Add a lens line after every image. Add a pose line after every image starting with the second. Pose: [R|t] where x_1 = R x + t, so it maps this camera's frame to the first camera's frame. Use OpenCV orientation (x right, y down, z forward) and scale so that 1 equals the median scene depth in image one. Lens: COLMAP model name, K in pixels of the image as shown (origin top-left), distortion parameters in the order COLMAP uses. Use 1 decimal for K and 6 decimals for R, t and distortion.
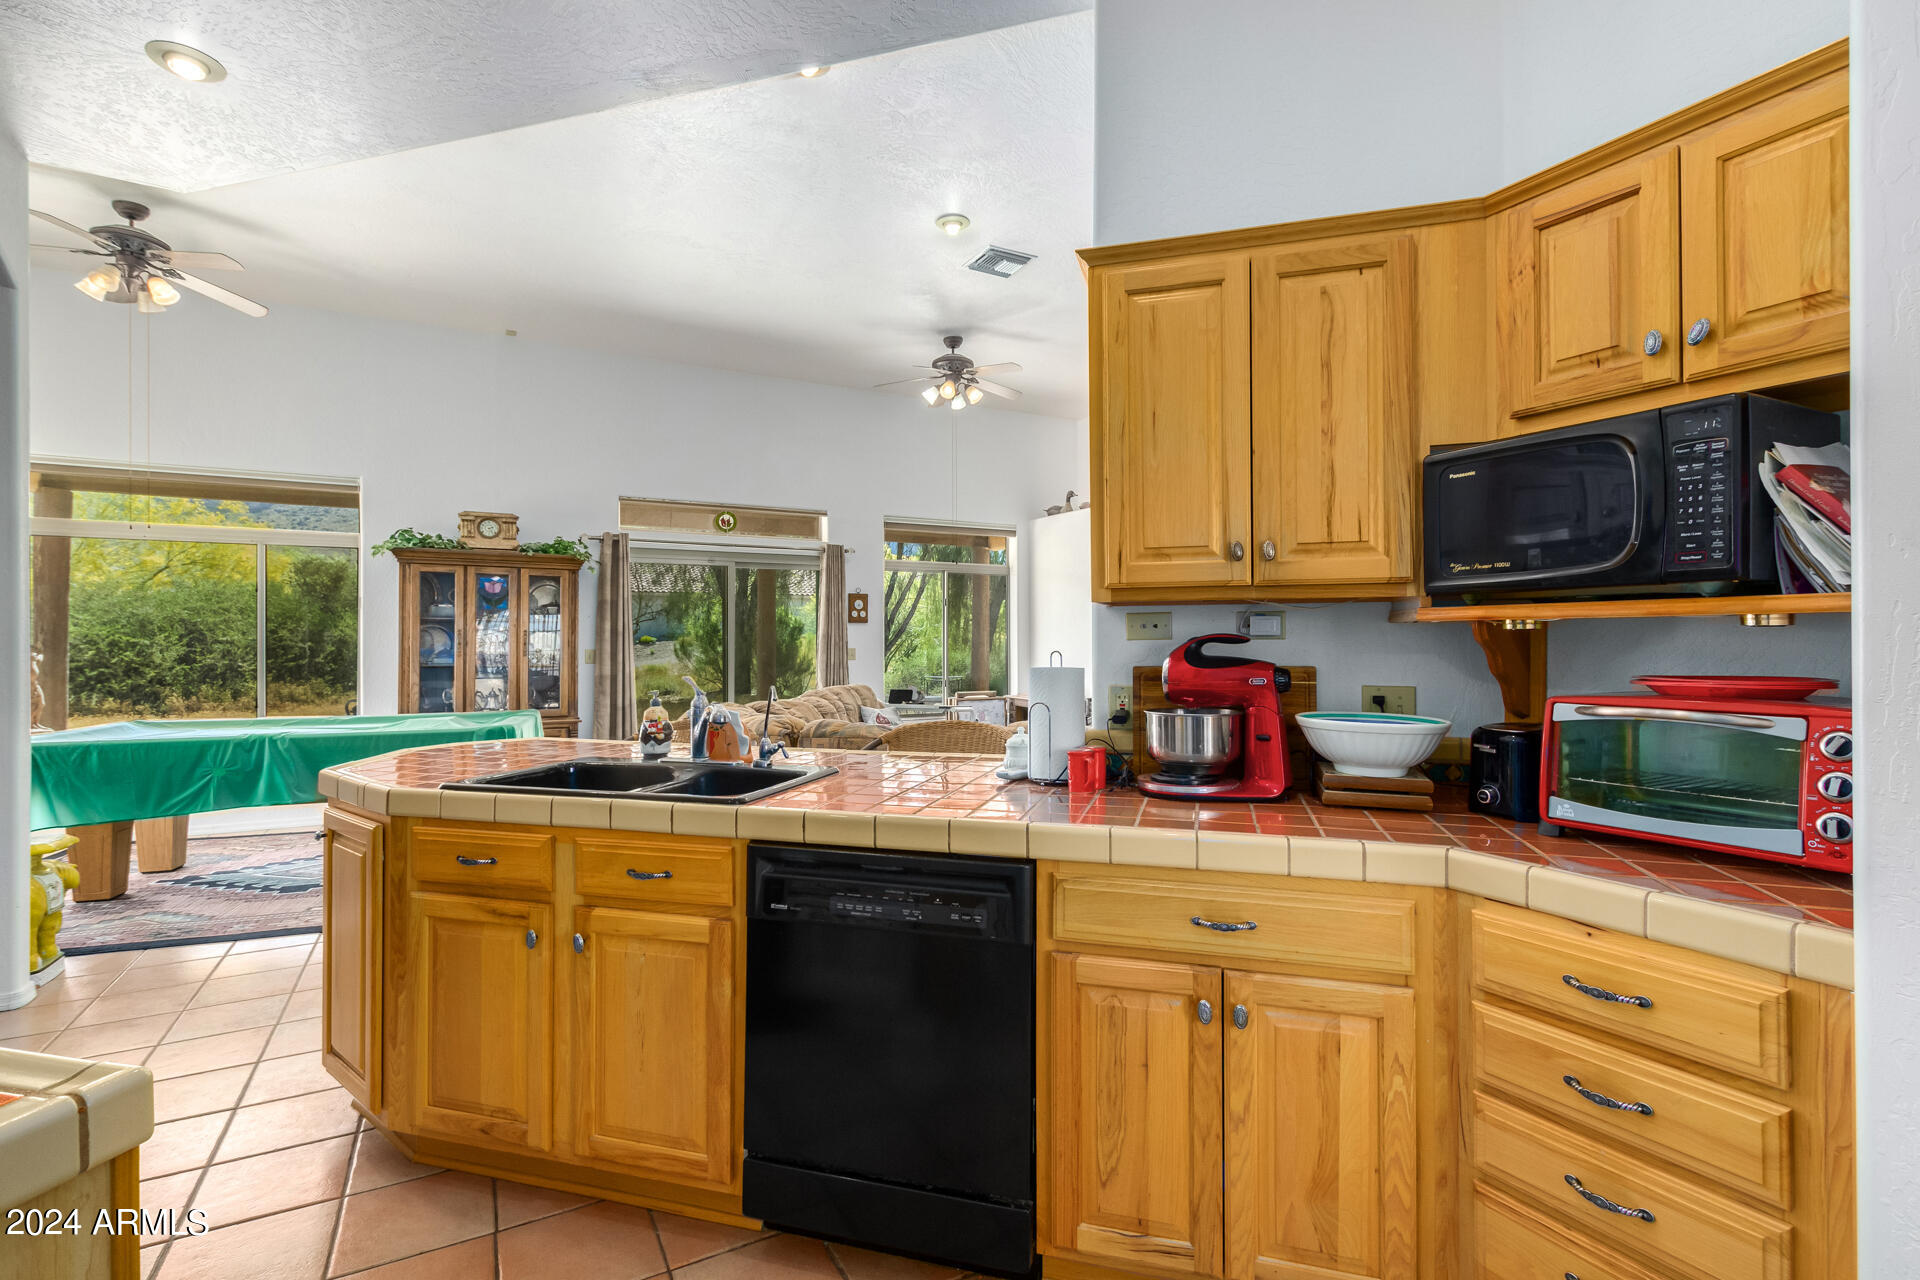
lens RADIAL K [[883.1, 0, 961.3], [0, 883.1, 636.2], [0, 0, 1]] dist [0.007440, -0.002006]
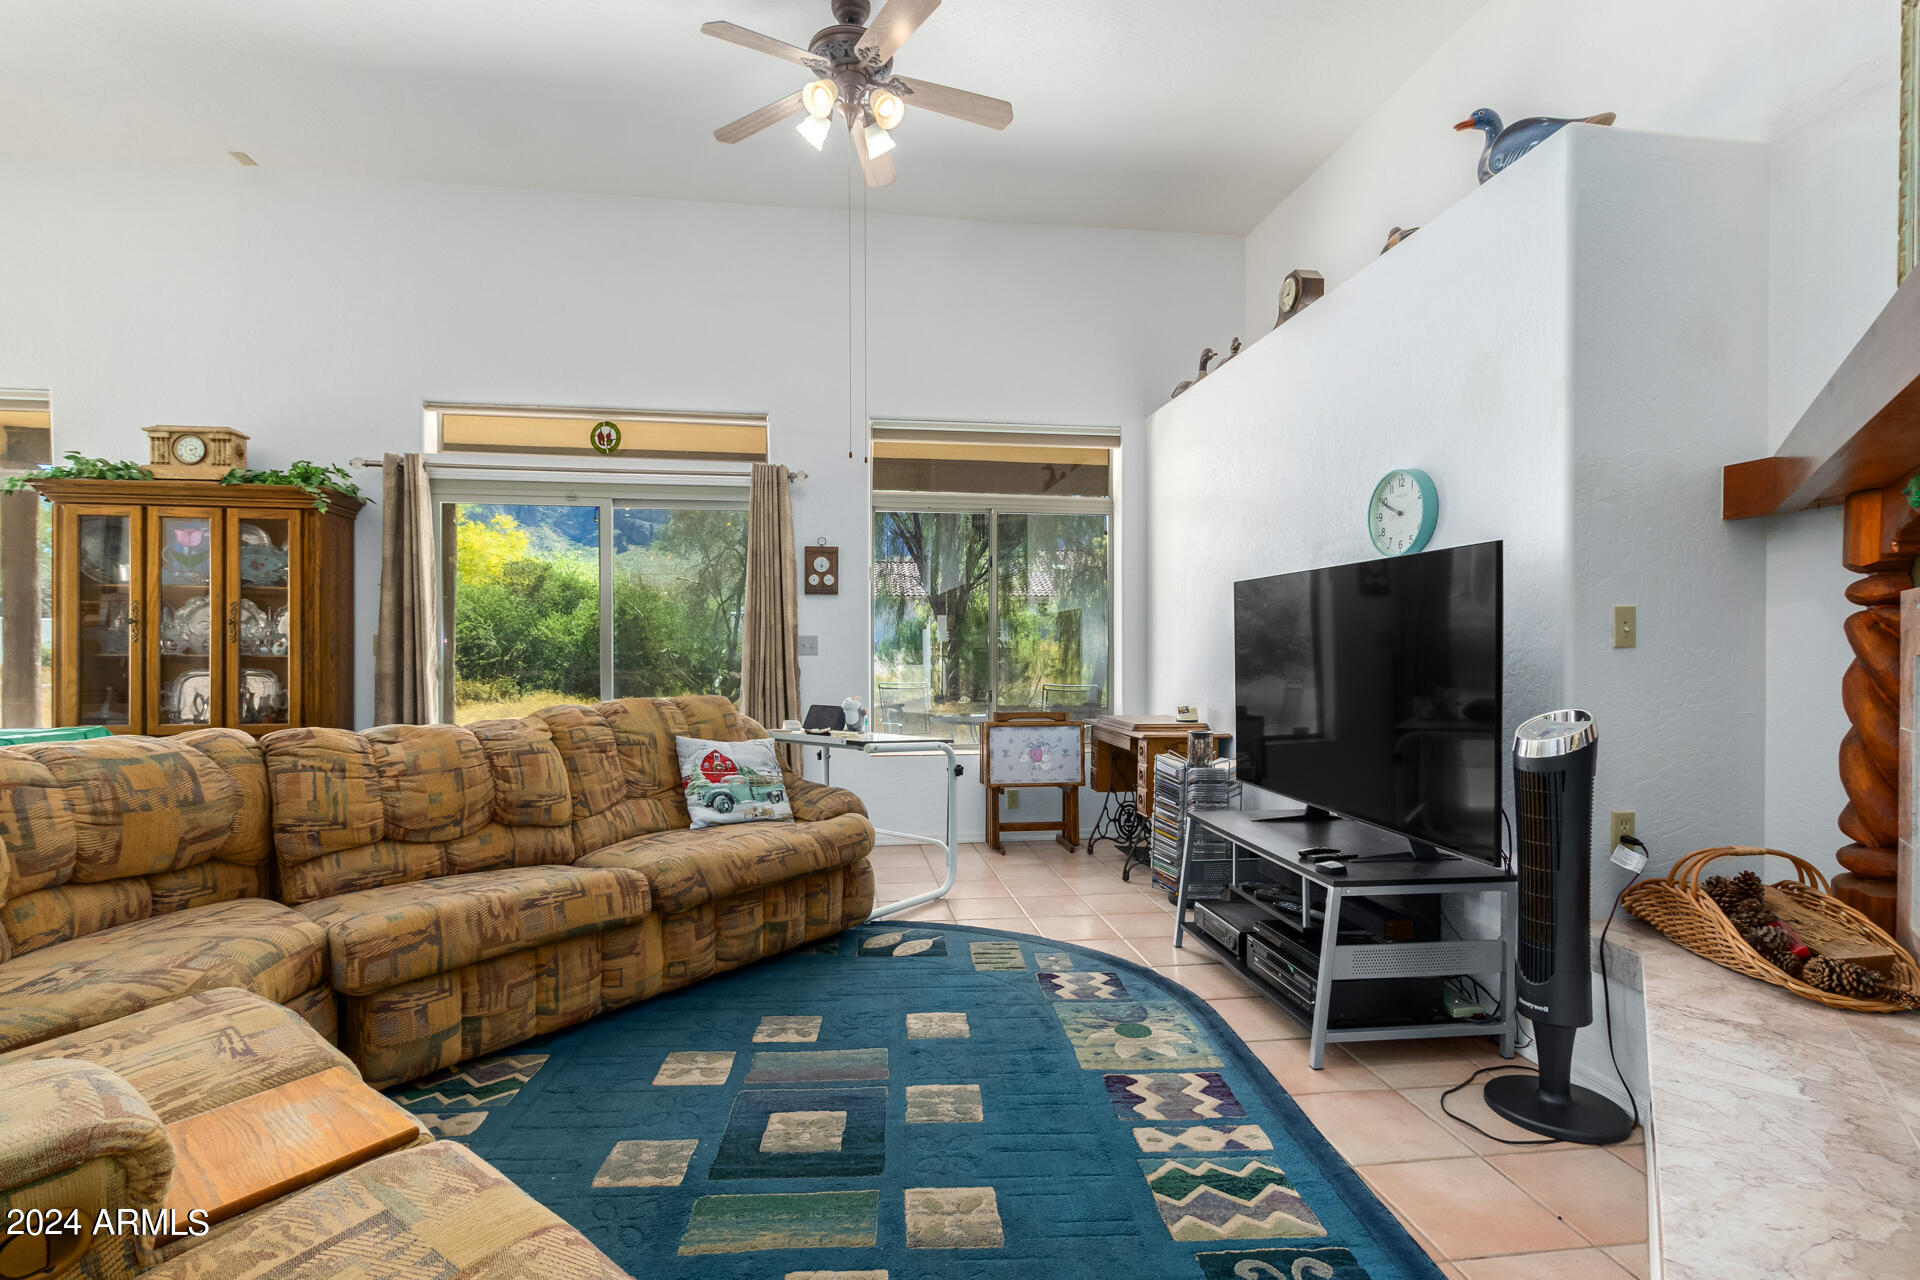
lens RADIAL K [[883.1, 0, 949.0], [0, 883.1, 651.5], [0, 0, 1]] dist [0.007440, -0.002006]
pose [[0.928283, 0.003300, -0.371859, 0.201901], [-0.000141, 0.999964, 0.008522, 0.020048], [0.371874, -0.007858, 0.928250, 0.490123]]
